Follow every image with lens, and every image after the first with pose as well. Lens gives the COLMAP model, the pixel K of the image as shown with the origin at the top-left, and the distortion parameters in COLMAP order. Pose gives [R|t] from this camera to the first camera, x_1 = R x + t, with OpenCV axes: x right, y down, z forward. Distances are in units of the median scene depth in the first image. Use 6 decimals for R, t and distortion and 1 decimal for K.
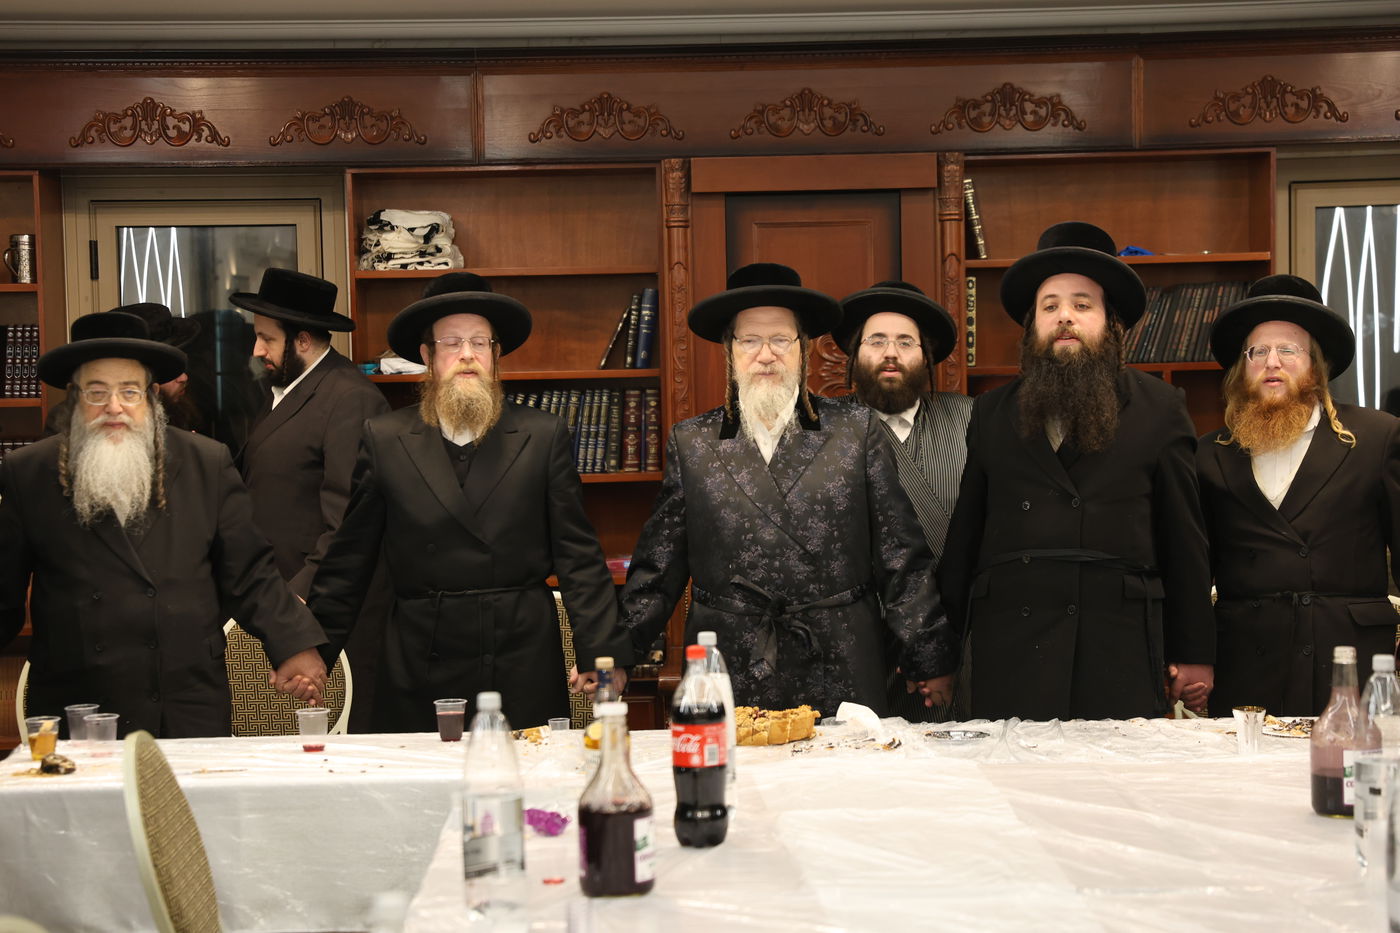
lens RADIAL K [[2547.2, 0, 695.2], [0, 2547.2, 499.0], [0, 0, 1]] dist [0.168825, 0.221782]
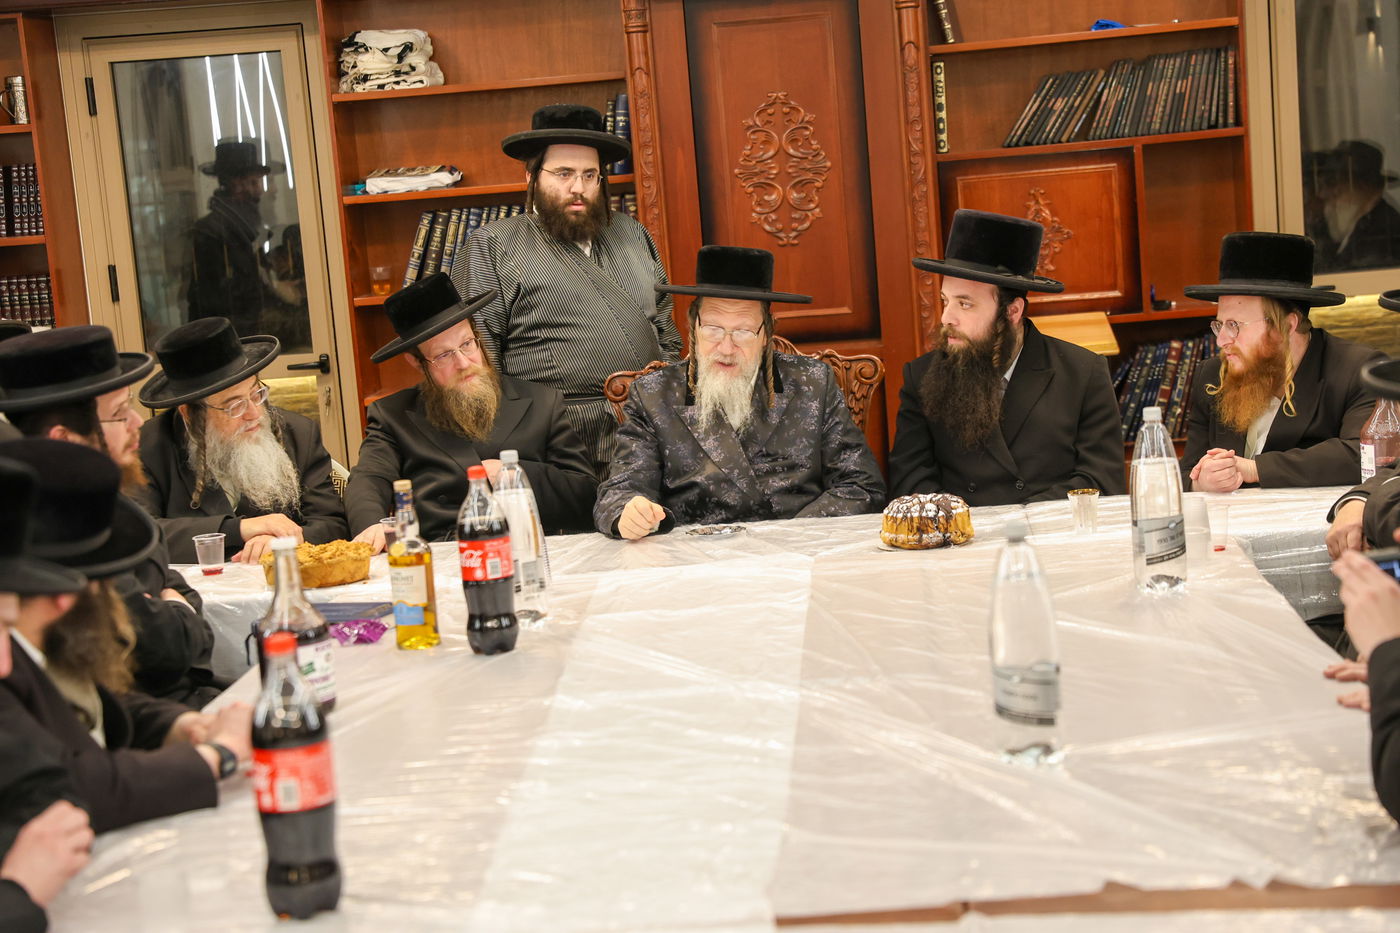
lens RADIAL K [[2547.2, 0, 695.2], [0, 2547.2, 499.0], [0, 0, 1]] dist [0.168825, 0.221782]
pose [[0.994349, -0.046548, -0.095408, 0.102655], [0.054713, 0.994891, 0.084837, -0.007262], [0.090972, -0.089578, 0.991816, -0.021133]]
